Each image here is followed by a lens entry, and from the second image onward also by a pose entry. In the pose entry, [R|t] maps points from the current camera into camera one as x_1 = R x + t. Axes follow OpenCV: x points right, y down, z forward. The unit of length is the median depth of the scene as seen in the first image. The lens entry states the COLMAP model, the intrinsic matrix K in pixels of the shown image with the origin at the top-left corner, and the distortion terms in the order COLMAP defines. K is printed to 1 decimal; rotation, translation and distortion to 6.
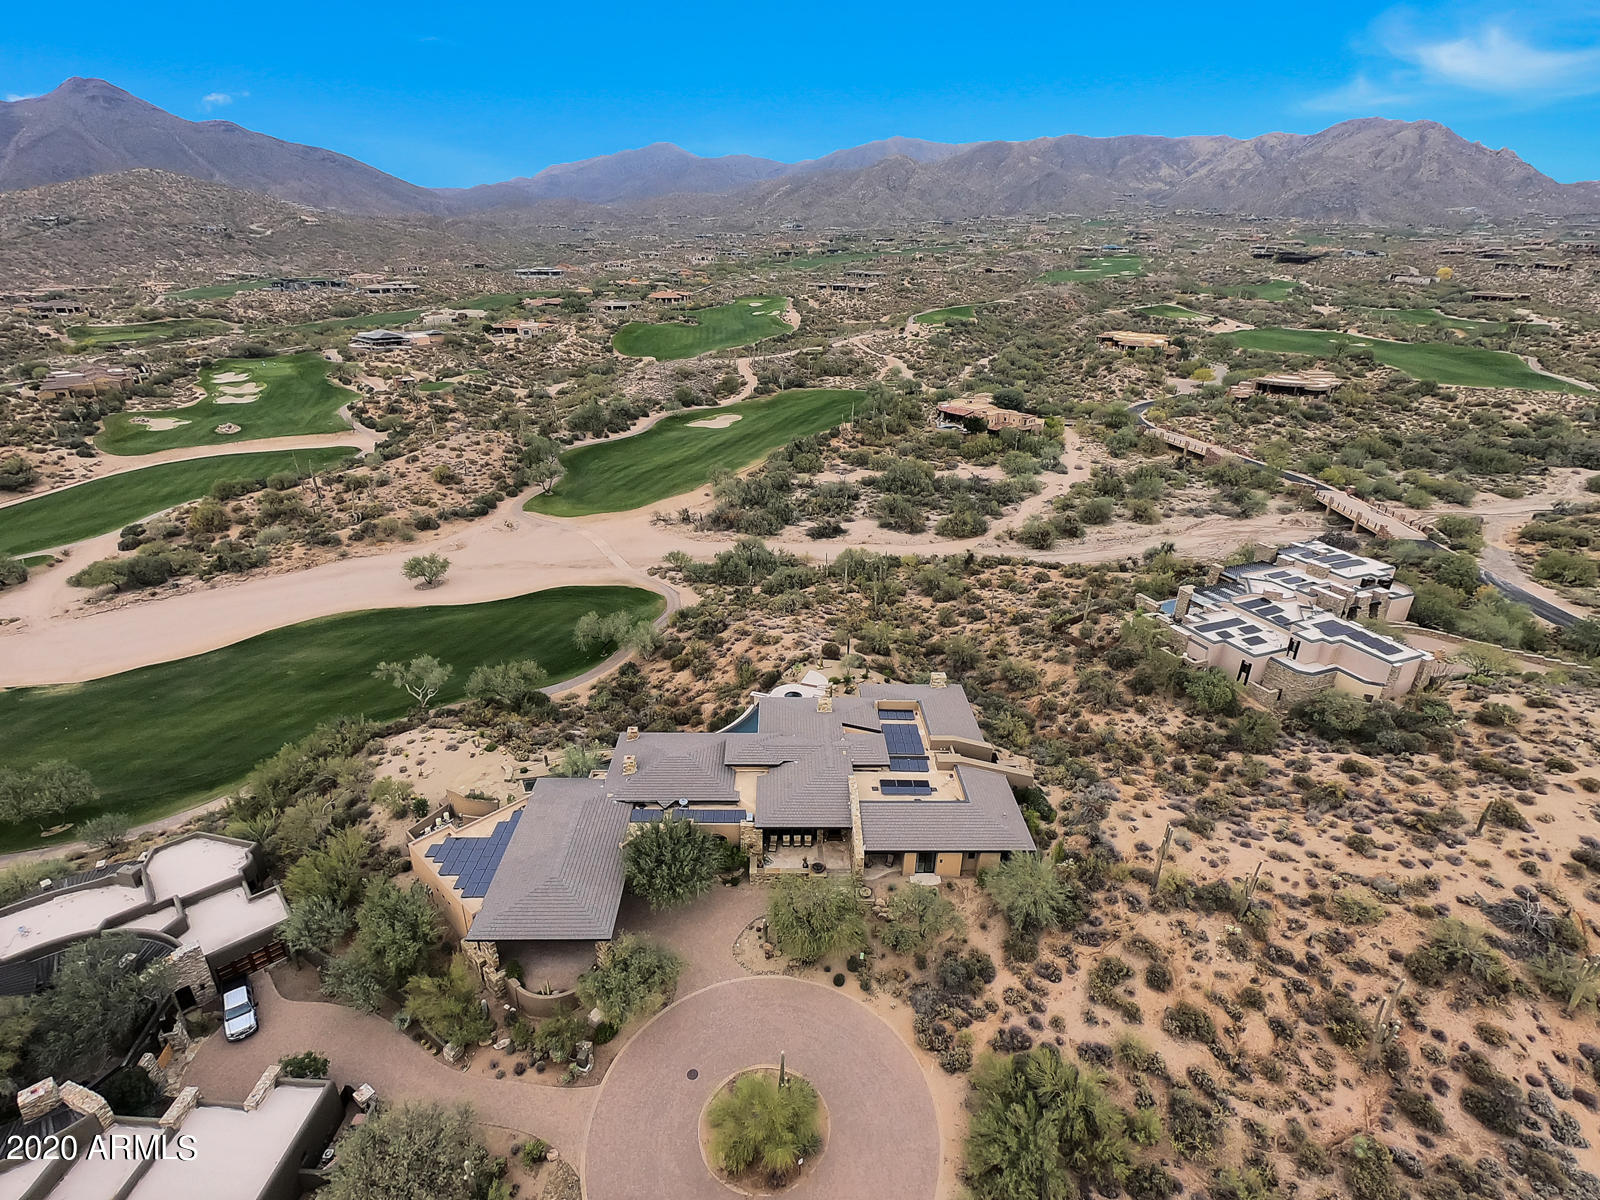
lens RADIAL K [[806.1, 0, 799.5], [0, 806.1, 599.7], [0, 0, 1]] dist [-0.000891, 0.001130]
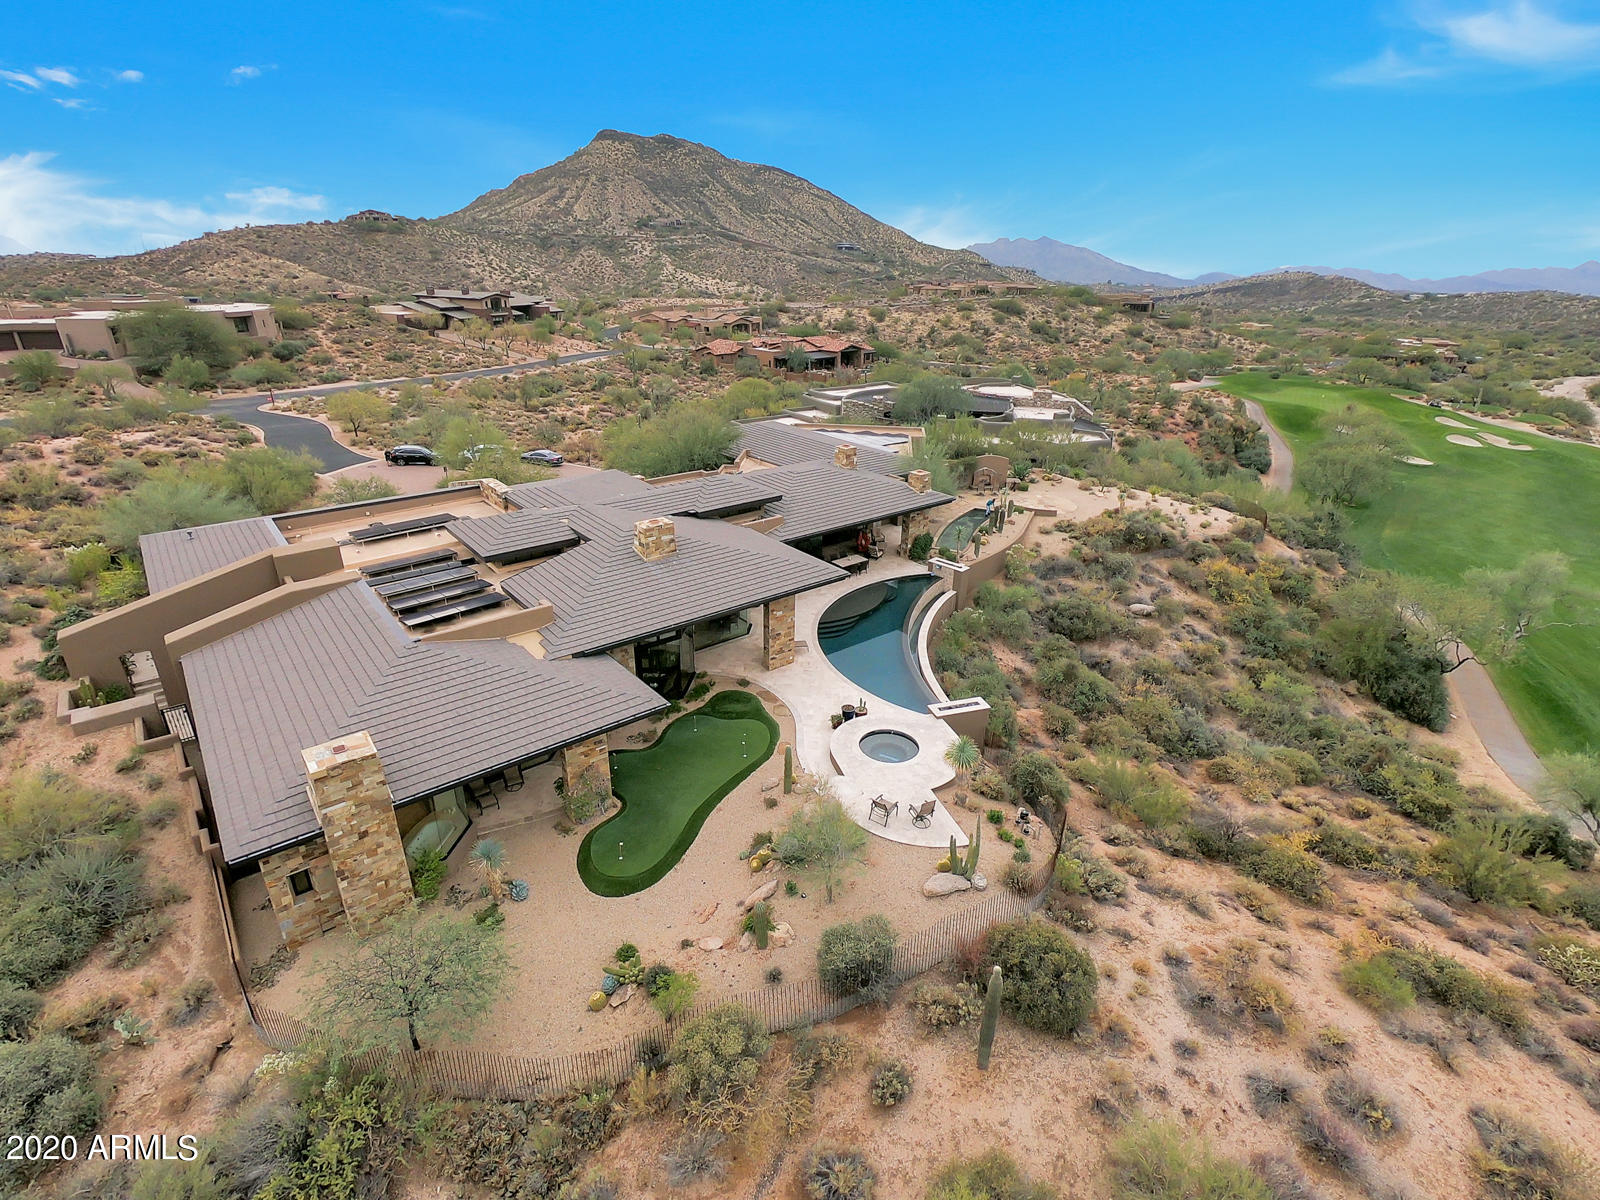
lens RADIAL K [[806.1, 0, 785.9], [0, 806.1, 589.5], [0, 0, 1]] dist [-0.000891, 0.001130]
pose [[-0.801256, 0.204504, -0.562287, 0.165560], [-0.270934, 0.713890, 0.645721, -0.099067], [0.533464, 0.669731, -0.516601, 0.992174]]
